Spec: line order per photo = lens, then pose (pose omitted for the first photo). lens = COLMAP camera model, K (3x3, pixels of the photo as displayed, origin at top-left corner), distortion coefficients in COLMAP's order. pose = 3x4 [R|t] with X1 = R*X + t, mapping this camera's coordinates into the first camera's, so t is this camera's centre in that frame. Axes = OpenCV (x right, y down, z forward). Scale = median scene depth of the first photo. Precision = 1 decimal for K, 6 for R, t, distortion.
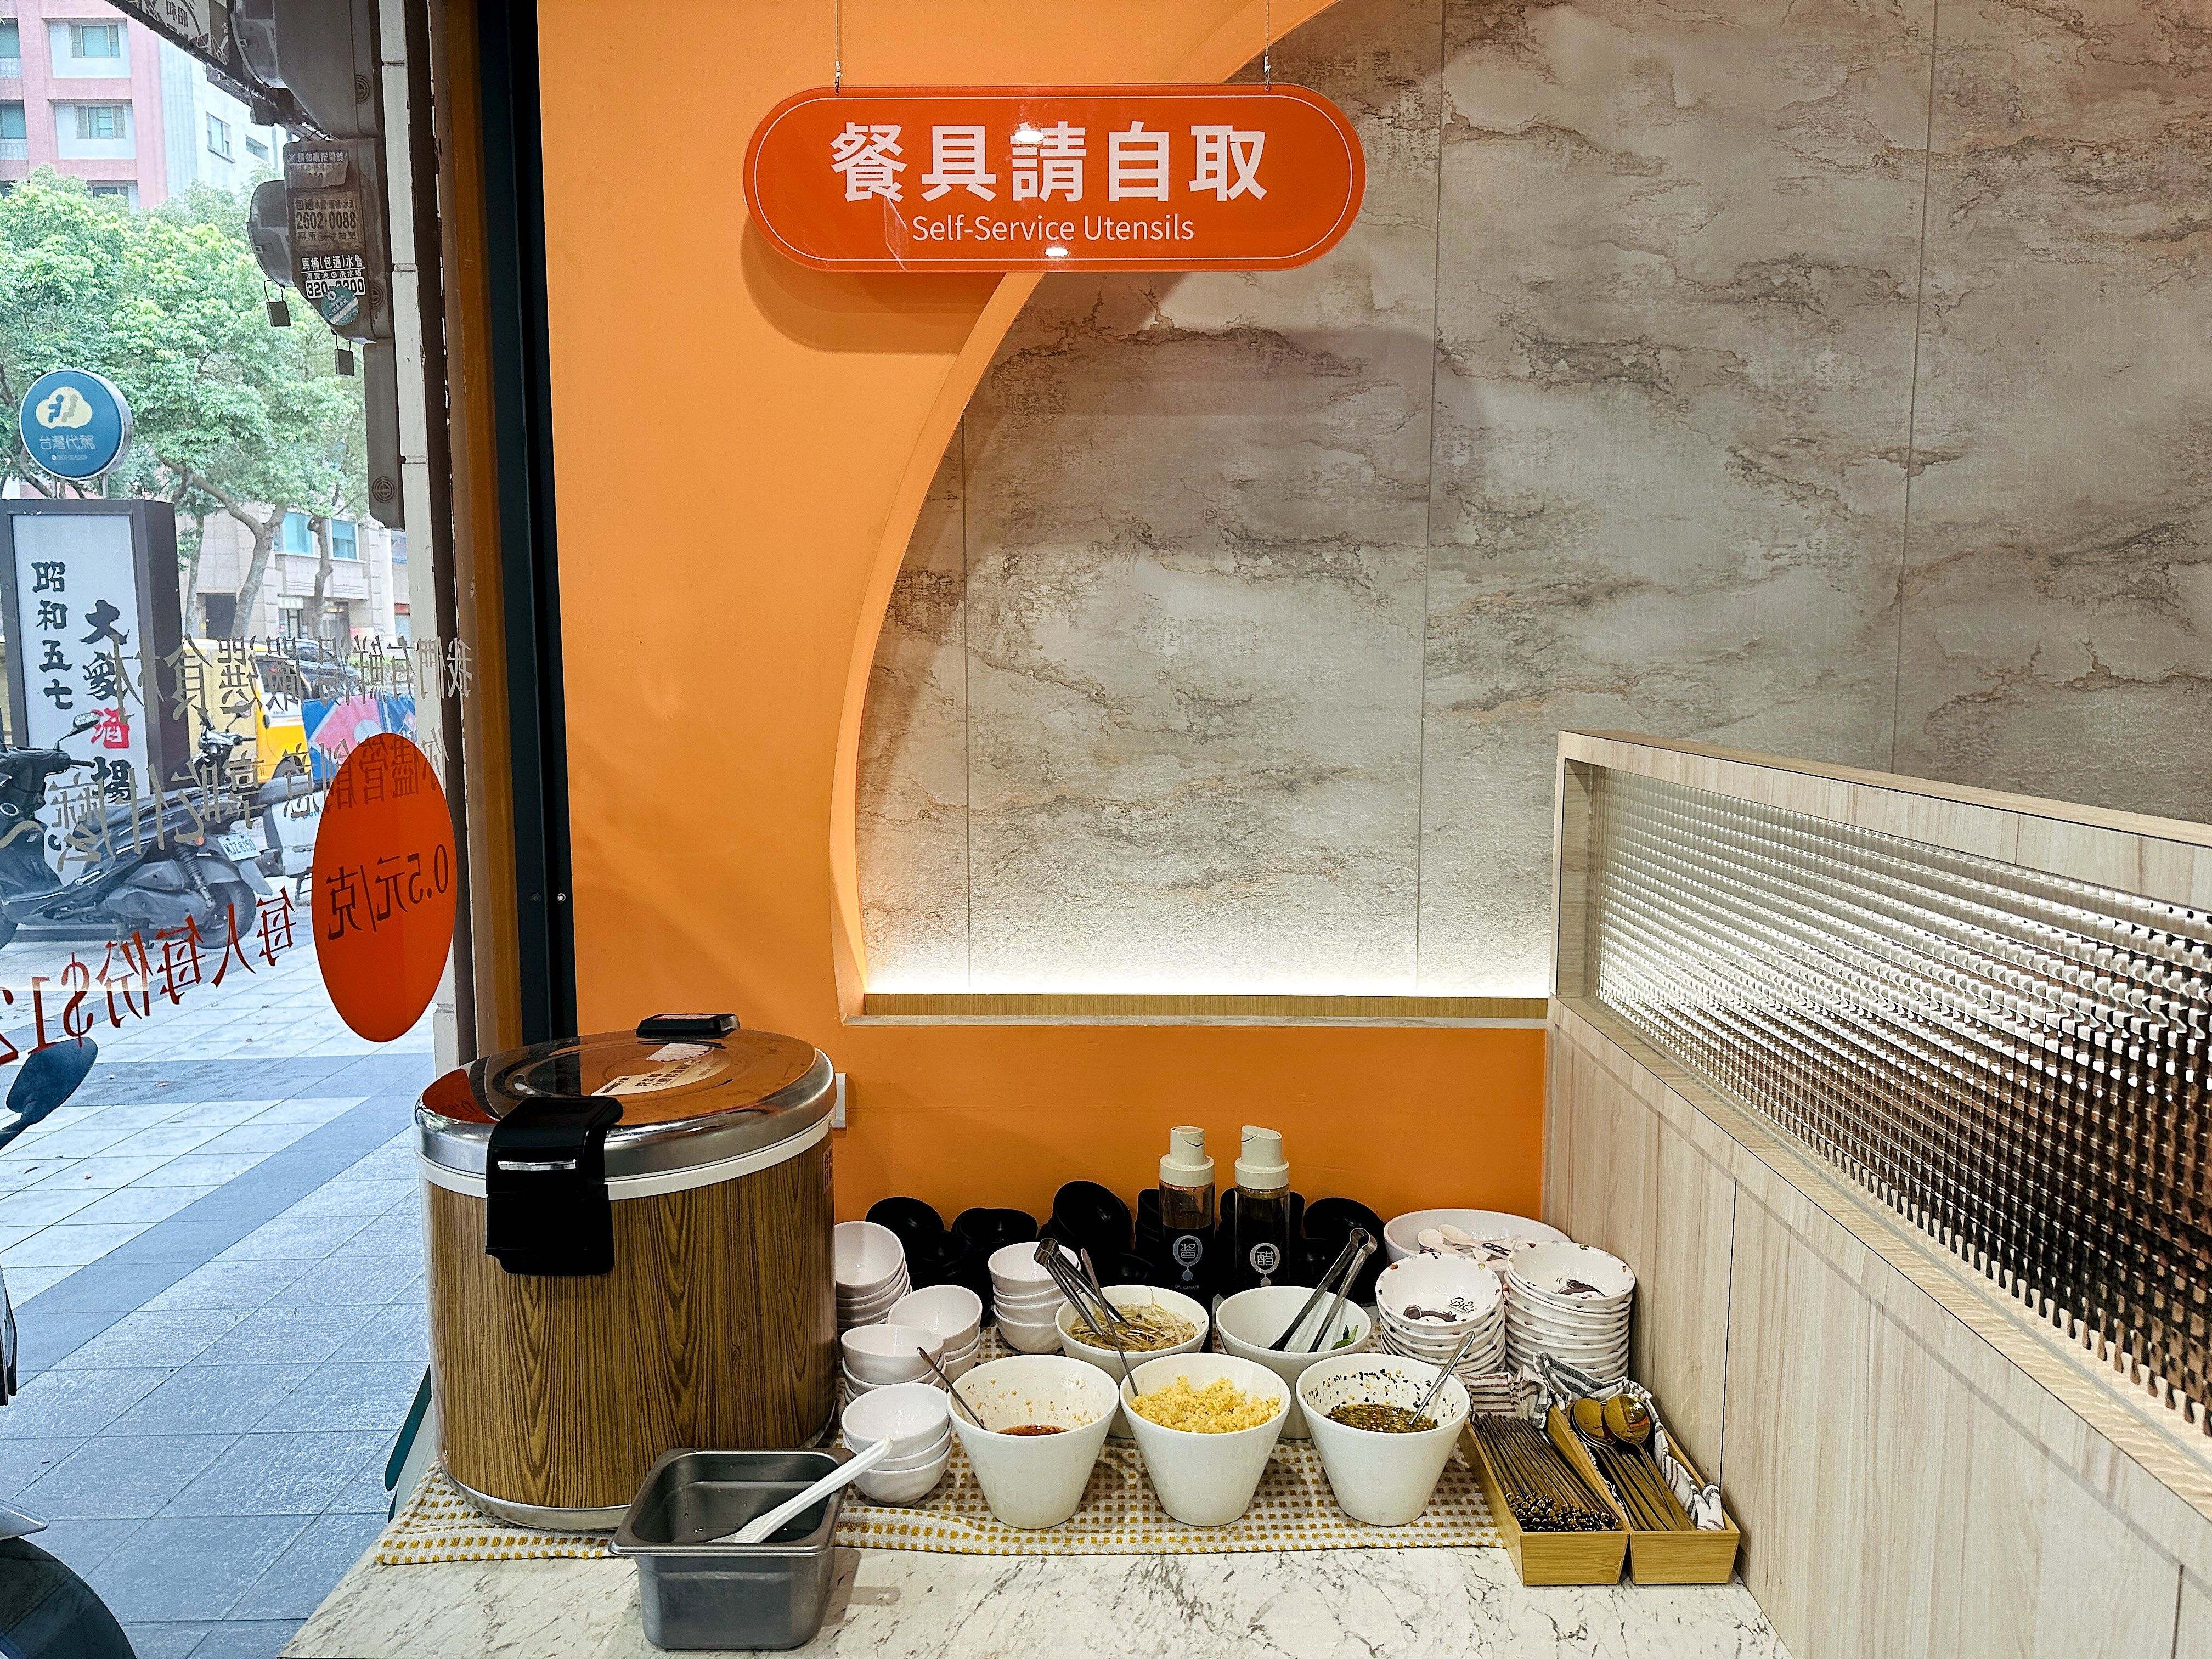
lens RADIAL K [[1556.3, 0, 1102.7], [0, 1556.3, 827.2], [0, 0, 1]] dist [0.012373, -0.019110]
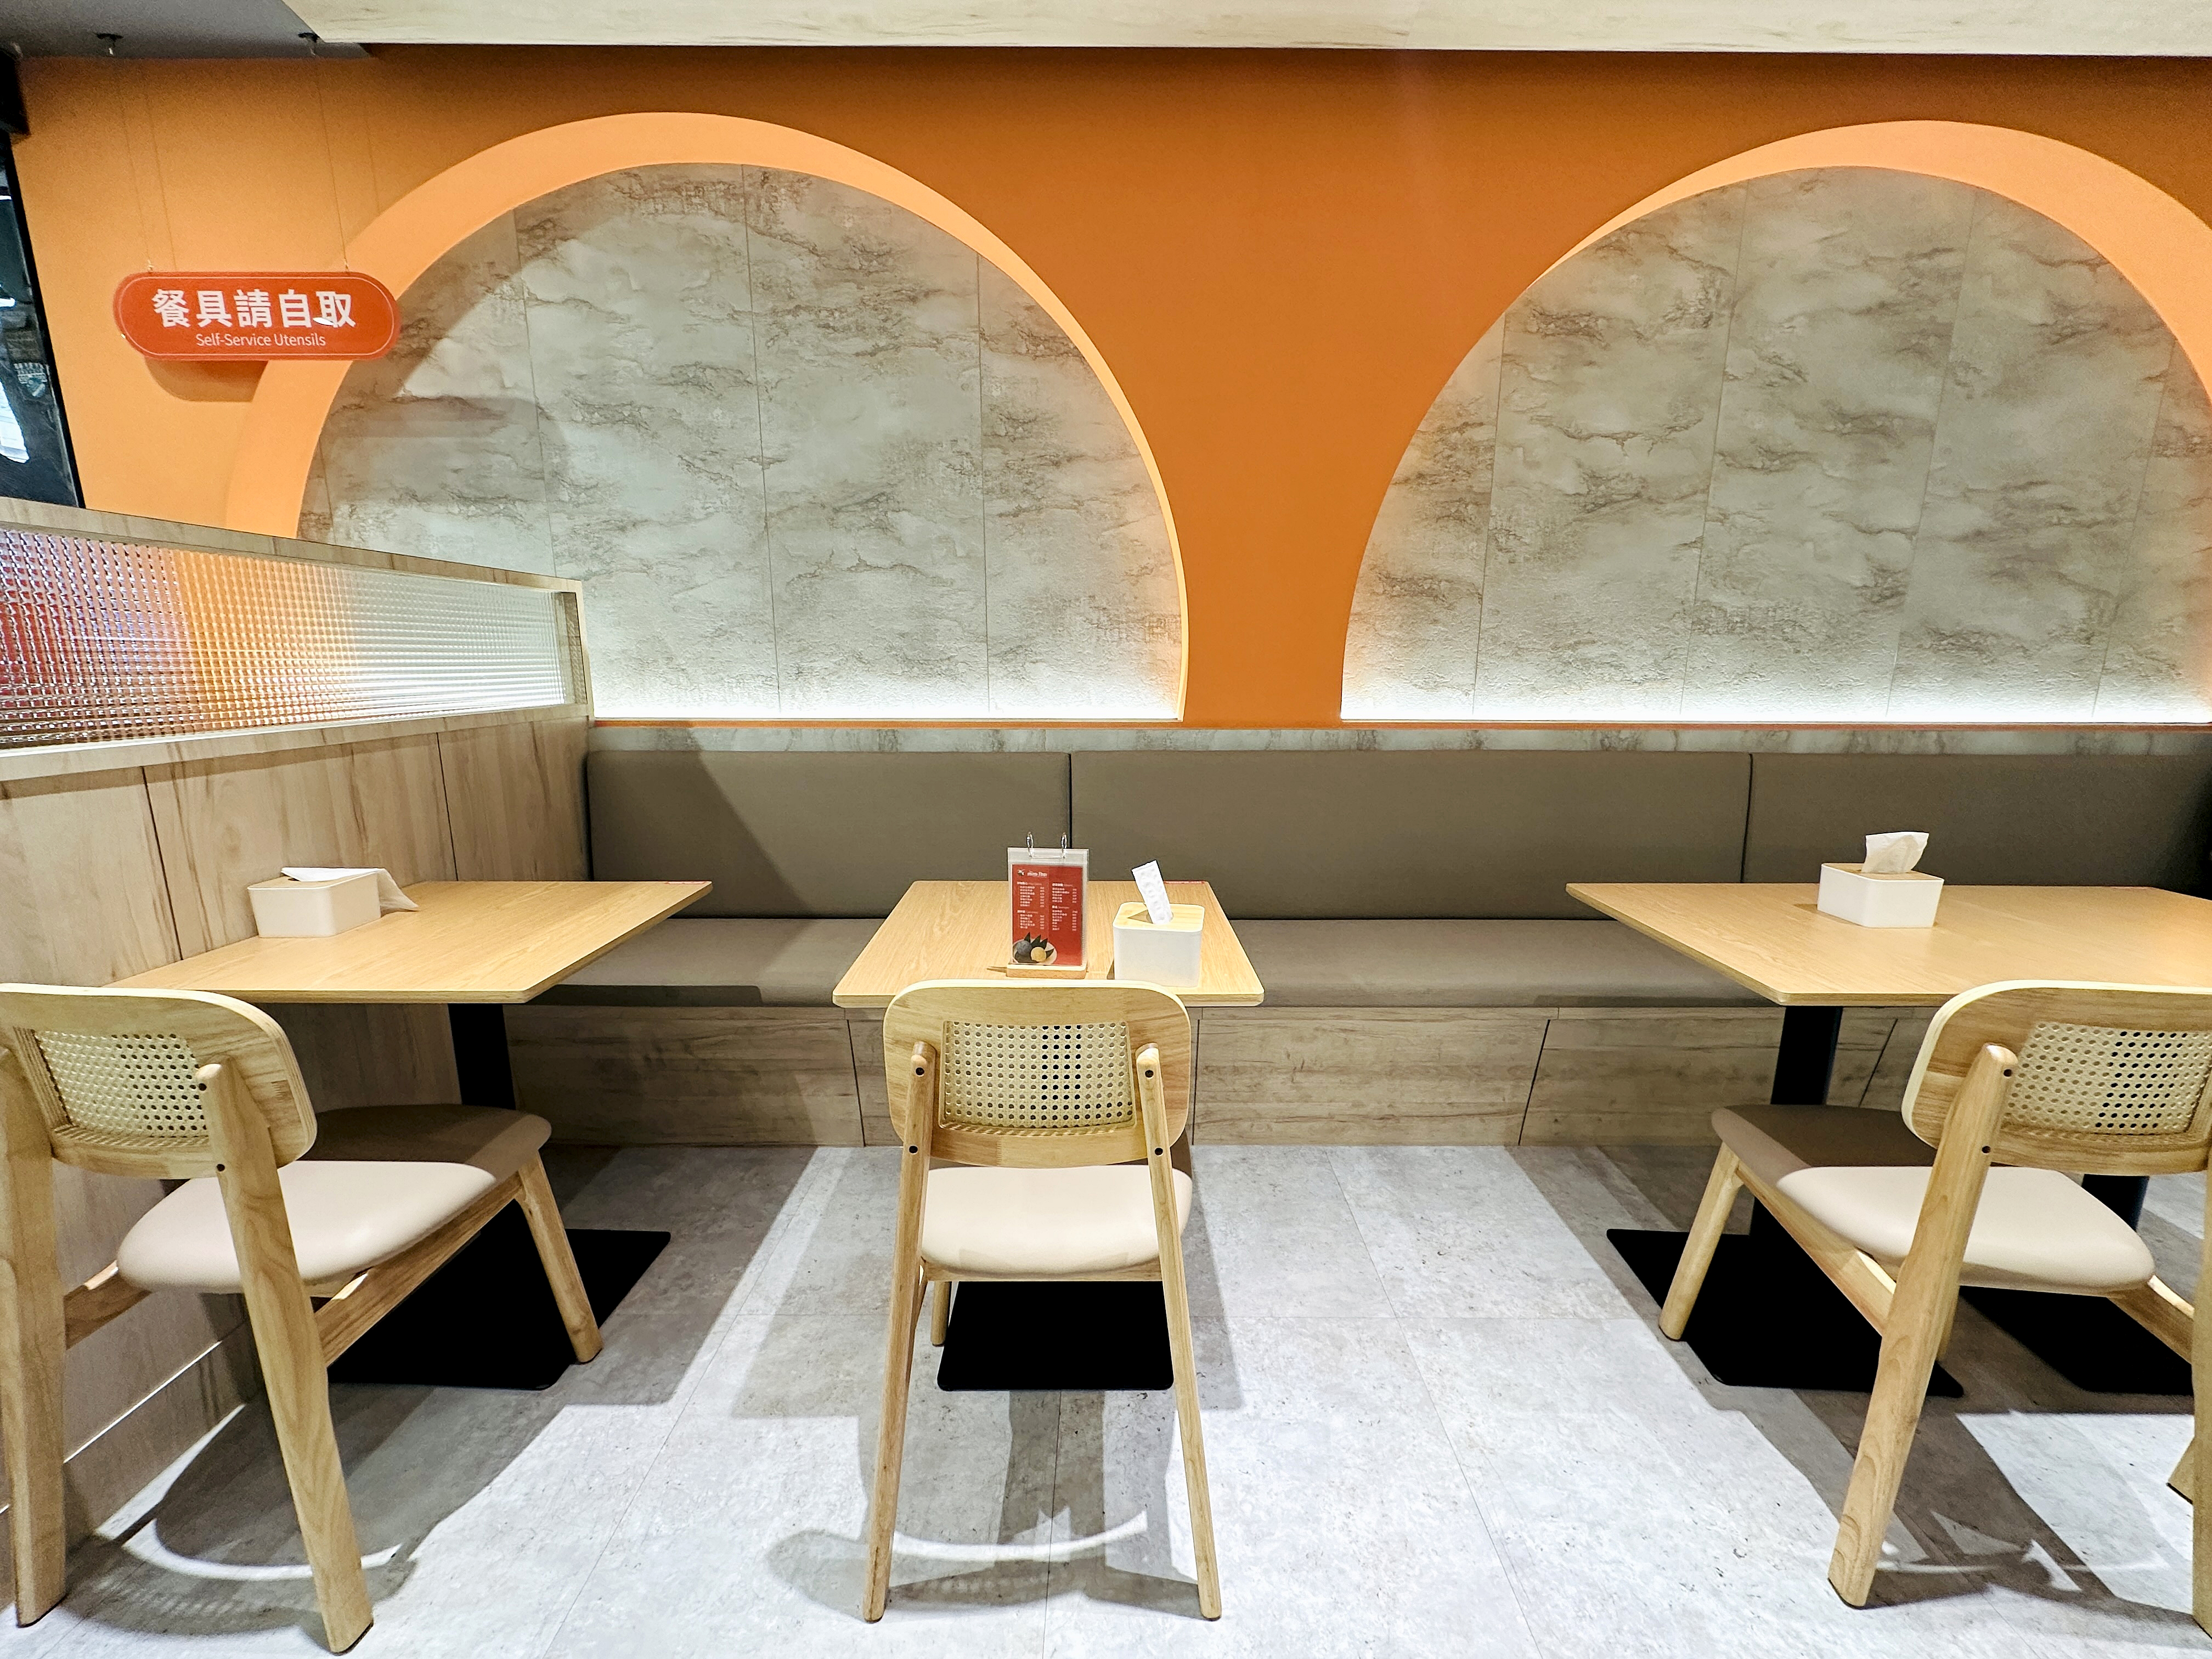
lens RADIAL K [[872.1, 0, 1104.3], [0, 872.1, 828.1], [0, 0, 1]] dist [-0.003001, -0.000608]
pose [[0.999949, 0.003094, 0.009616, 0.991845], [-0.003861, 0.996724, 0.080790, 0.174214], [-0.009335, -0.080823, 0.996685, -0.254776]]
